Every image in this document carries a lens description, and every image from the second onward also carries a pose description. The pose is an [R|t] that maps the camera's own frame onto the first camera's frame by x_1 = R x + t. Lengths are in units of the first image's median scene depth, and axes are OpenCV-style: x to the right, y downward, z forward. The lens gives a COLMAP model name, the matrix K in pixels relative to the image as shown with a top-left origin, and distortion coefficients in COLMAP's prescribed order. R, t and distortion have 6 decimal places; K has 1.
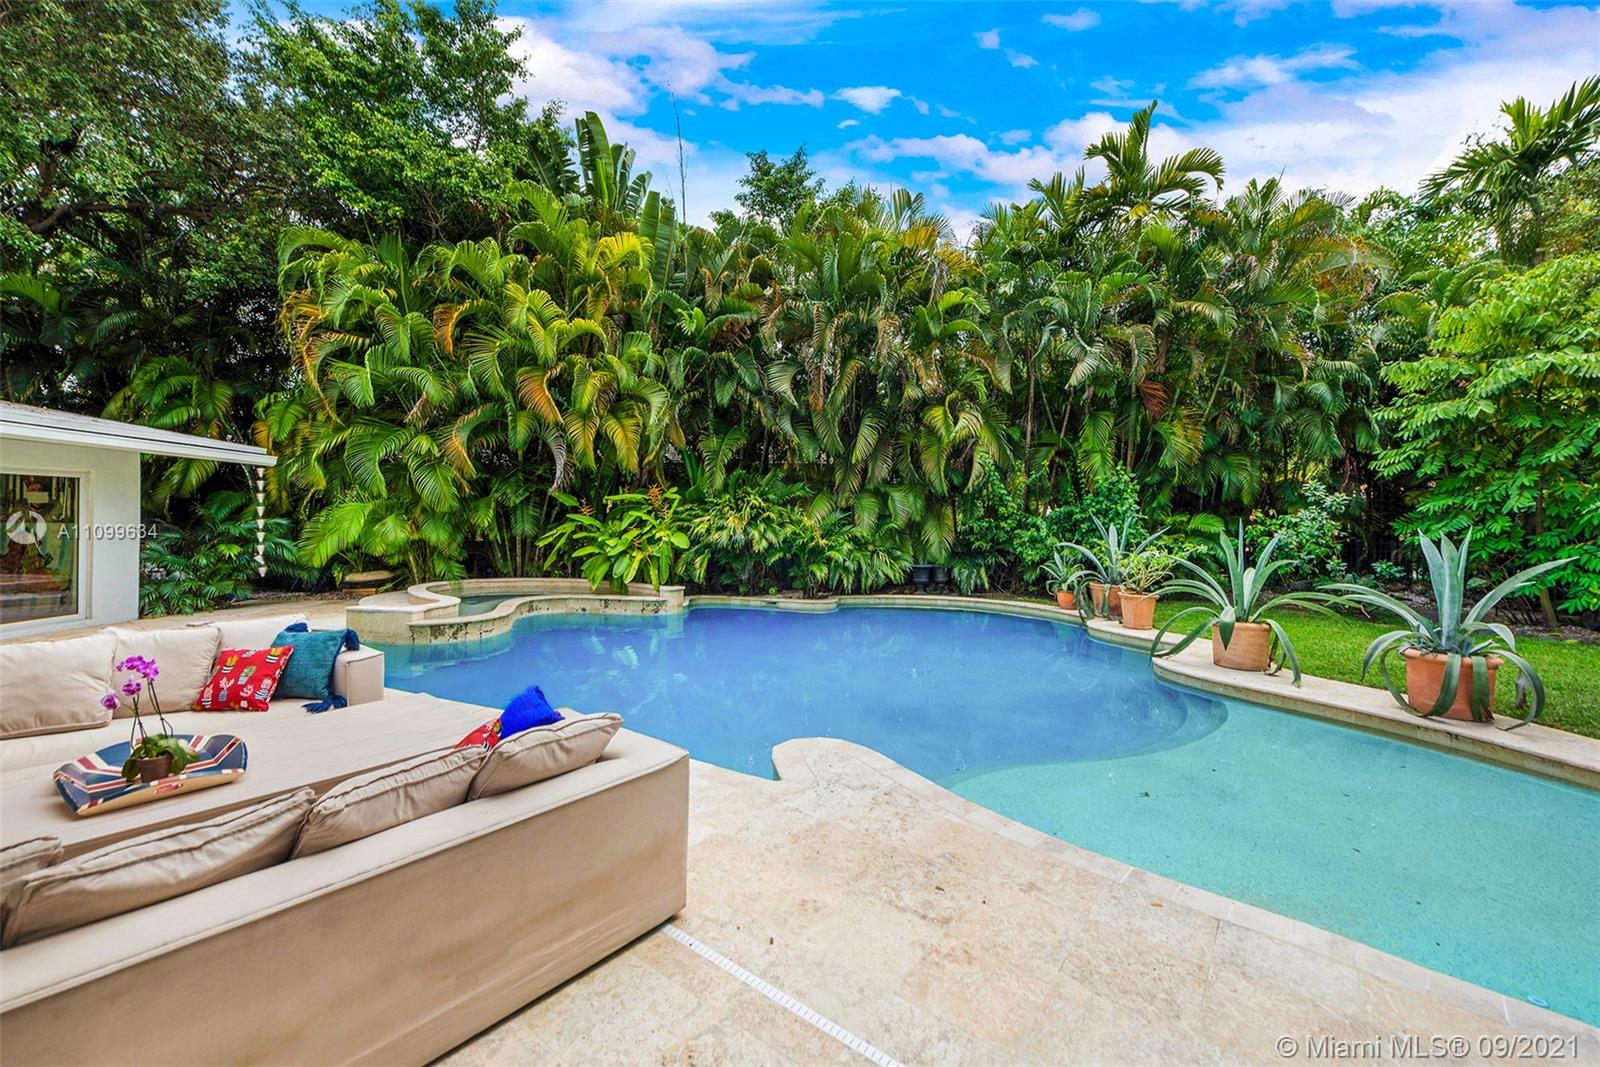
lens RADIAL K [[643.7, 0, 804.4], [0, 643.7, 513.5], [0, 0, 1]] dist [0.004521, -0.000434]
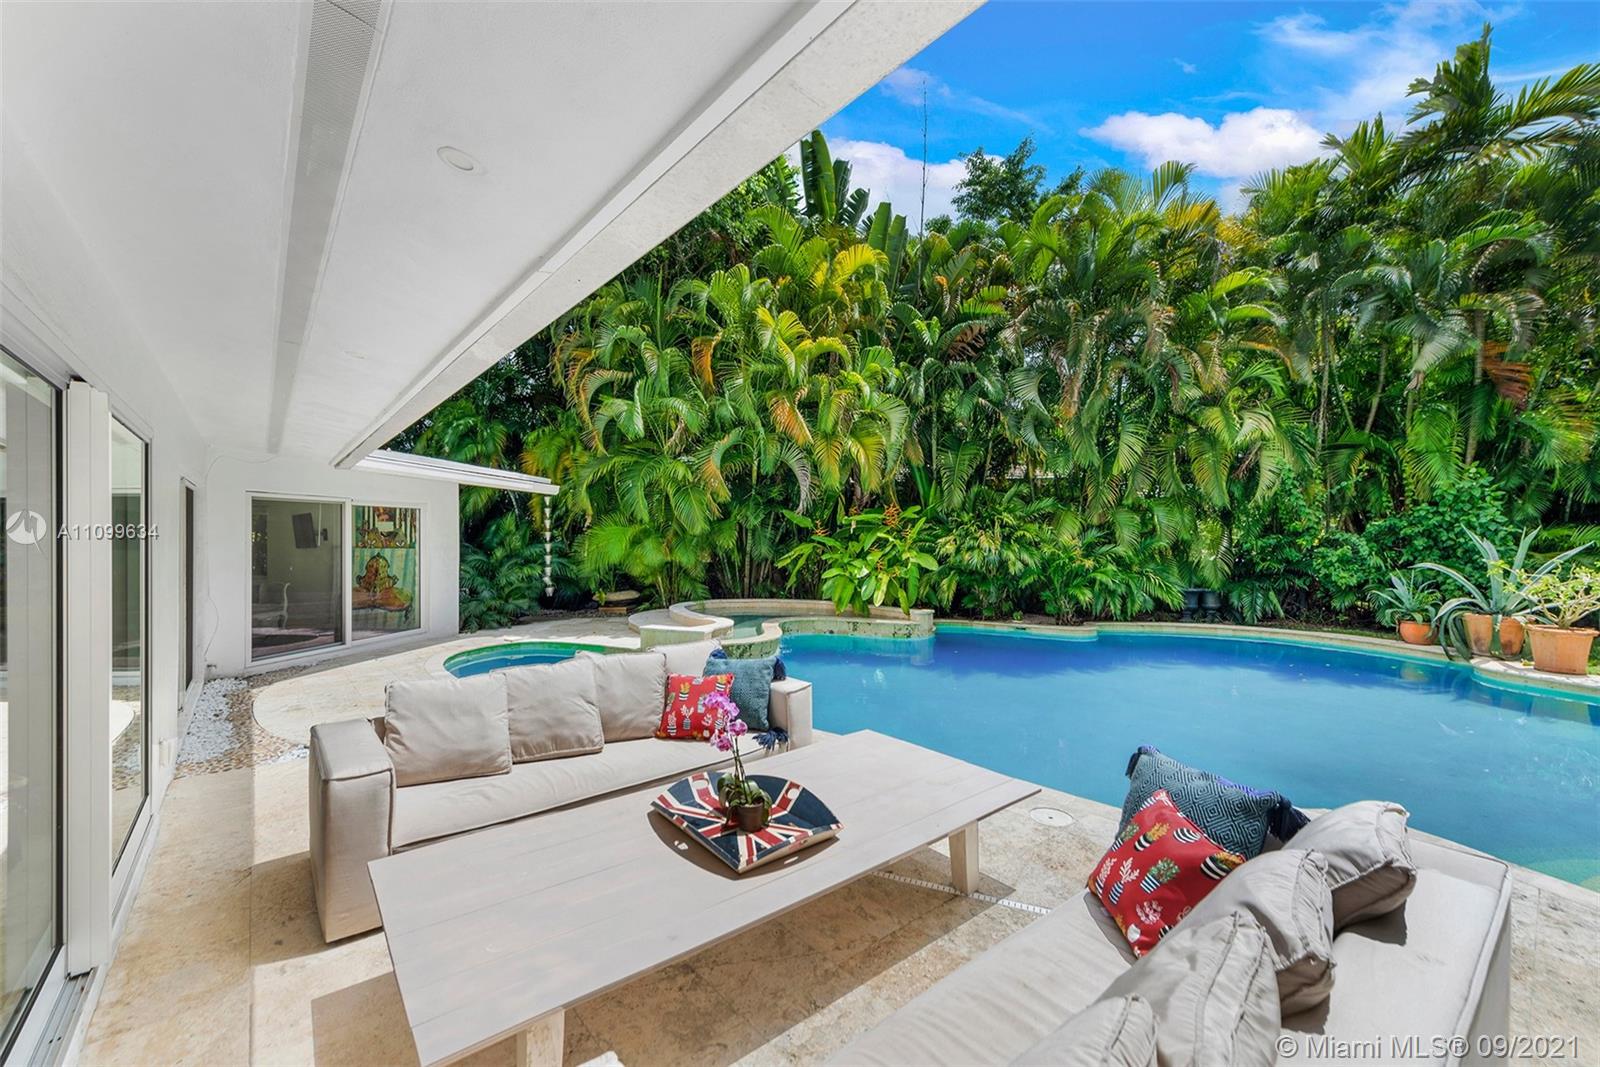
lens RADIAL K [[641.6, 0, 800.0], [0, 641.6, 533.5], [0, 0, 1]] dist [0.016519, -0.007373]
pose [[0.975927, -0.012148, -0.217758, -0.165542], [0.012305, 0.999924, -0.000633, -0.001792], [0.217749, -0.002061, 0.976003, 0.026357]]
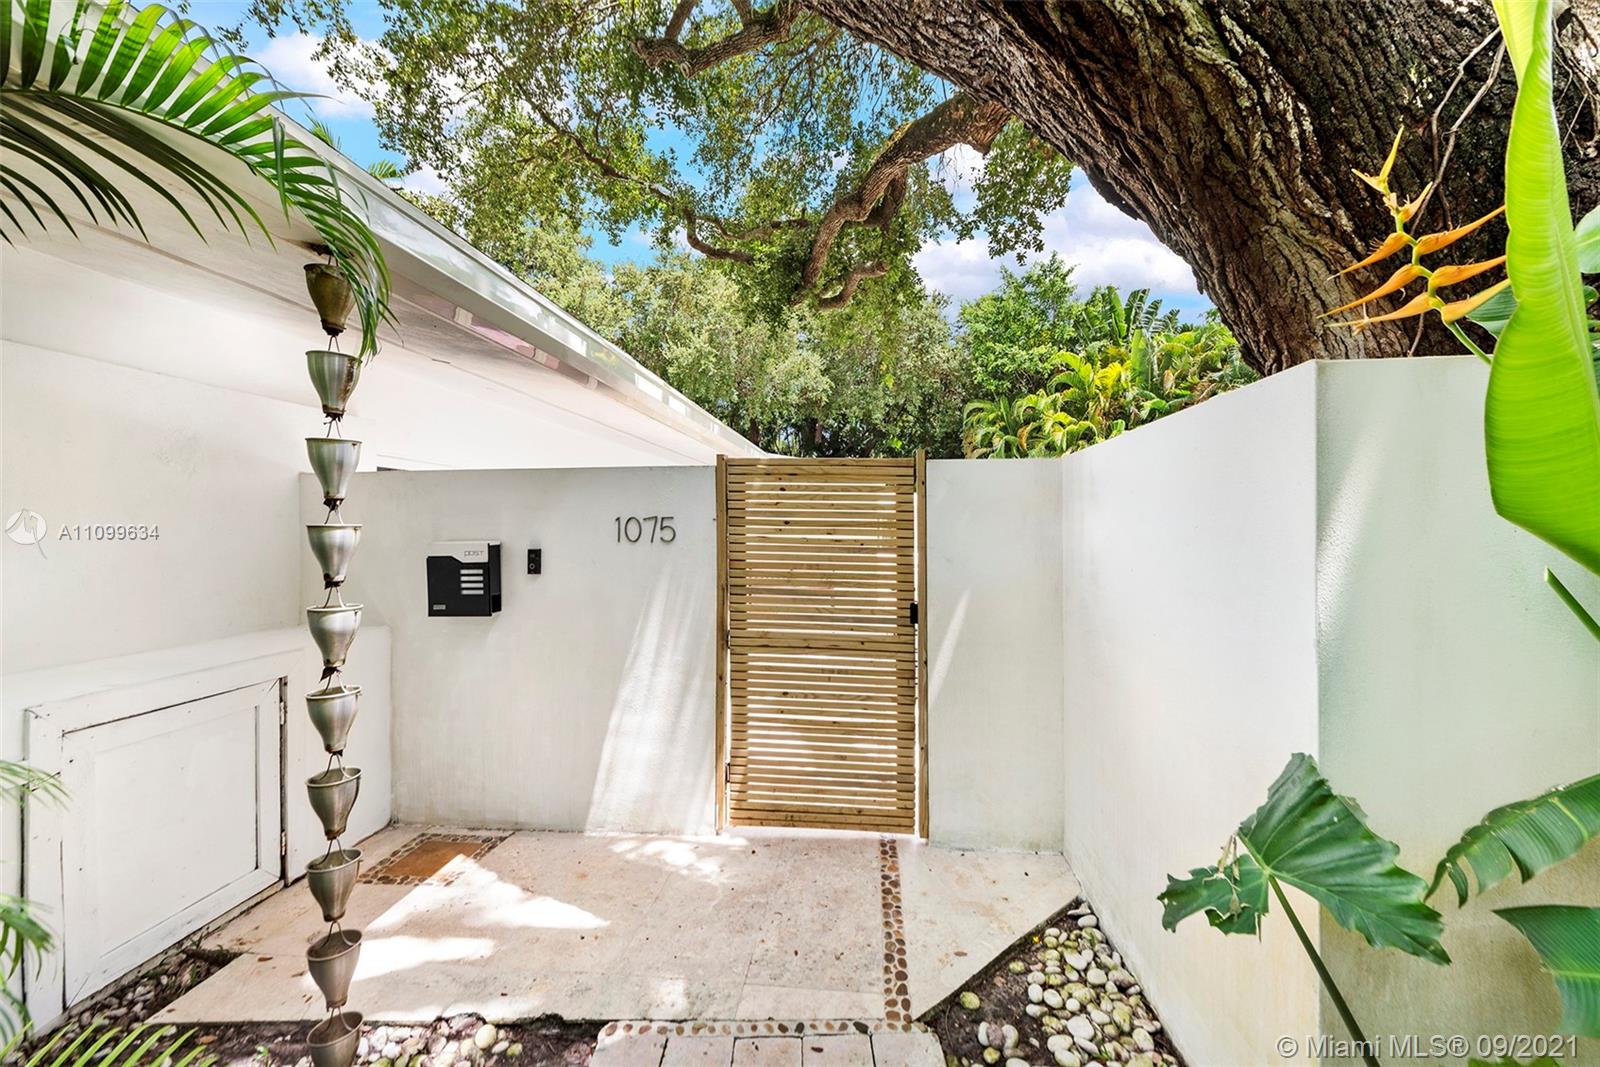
lens RADIAL K [[616.9, 0, 800.0], [0, 616.9, 533.5], [0, 0, 1]] dist [0.001189, -0.000071]
pose [[0.514836, 0.000078, -0.857289, 0.744309], [0.007076, 0.999966, 0.004341, 0.010078], [0.857260, -0.008301, 0.514818, -0.615521]]
